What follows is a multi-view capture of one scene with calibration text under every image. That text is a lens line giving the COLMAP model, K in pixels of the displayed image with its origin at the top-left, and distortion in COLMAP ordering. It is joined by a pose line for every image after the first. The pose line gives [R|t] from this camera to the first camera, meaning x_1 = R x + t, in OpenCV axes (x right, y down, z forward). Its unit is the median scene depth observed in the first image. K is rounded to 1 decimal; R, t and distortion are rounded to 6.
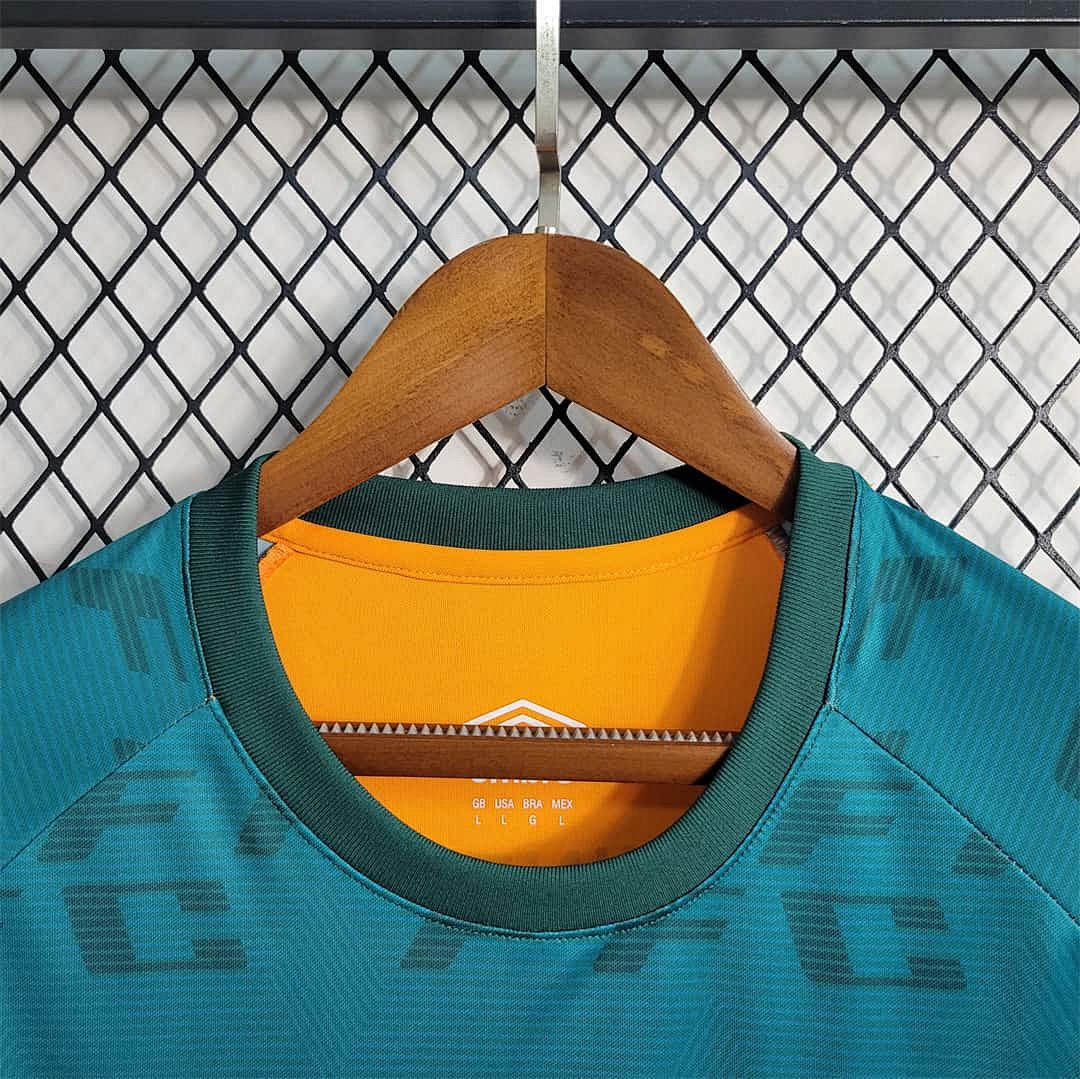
lens RADIAL K [[1160.1, 0, 540.0], [0, 1160.1, 539.5], [0, 0, 1]] dist [0.001398, -0.037525]
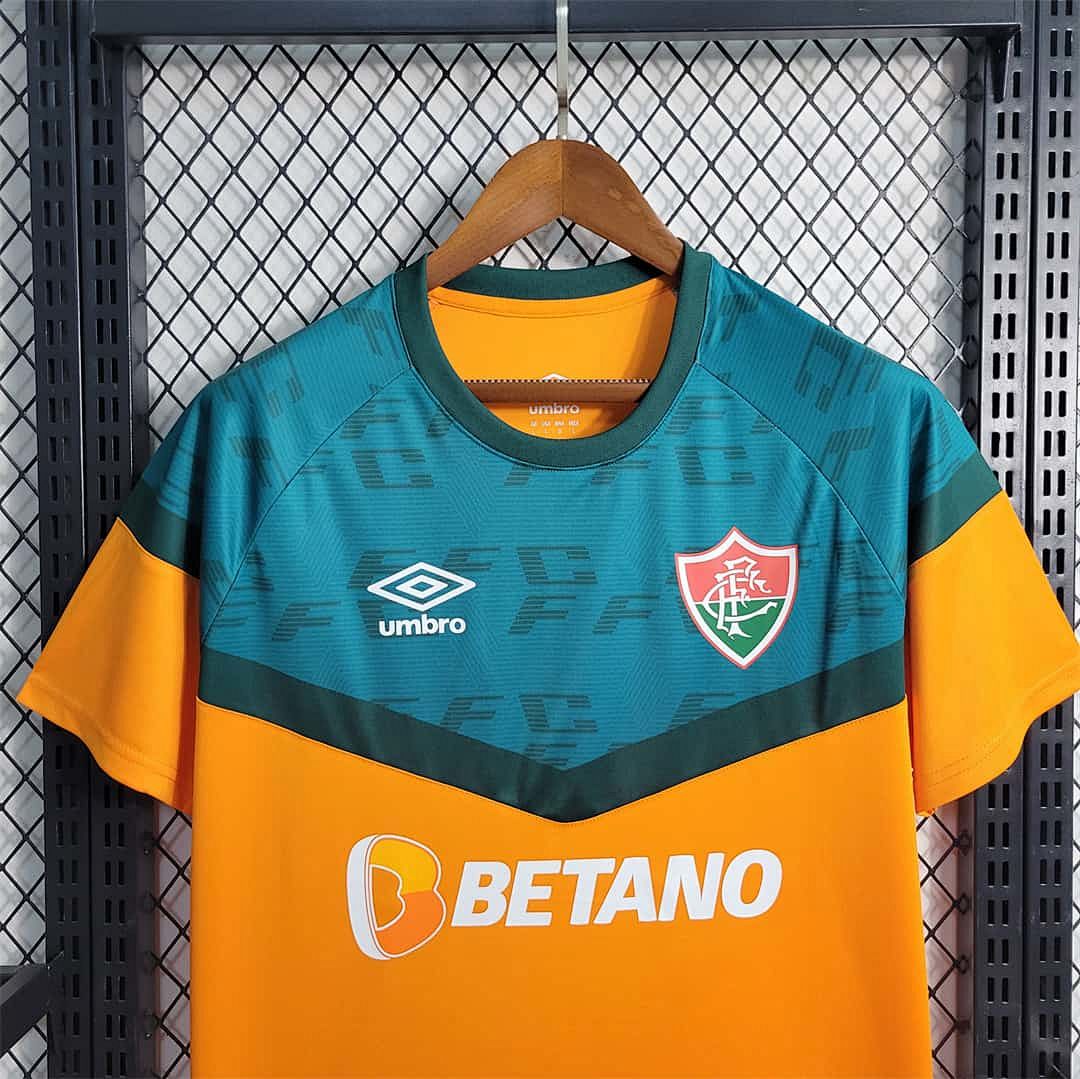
lens RADIAL K [[1140.6, 0, 540.0], [0, 1140.6, 539.5], [0, 0, 1]] dist [0.056772, -0.024926]
pose [[0.999548, -0.022275, 0.020179, -0.084445], [0.020027, 0.994221, 0.105469, 0.211100], [-0.022411, -0.105017, 0.994218, -1.023579]]
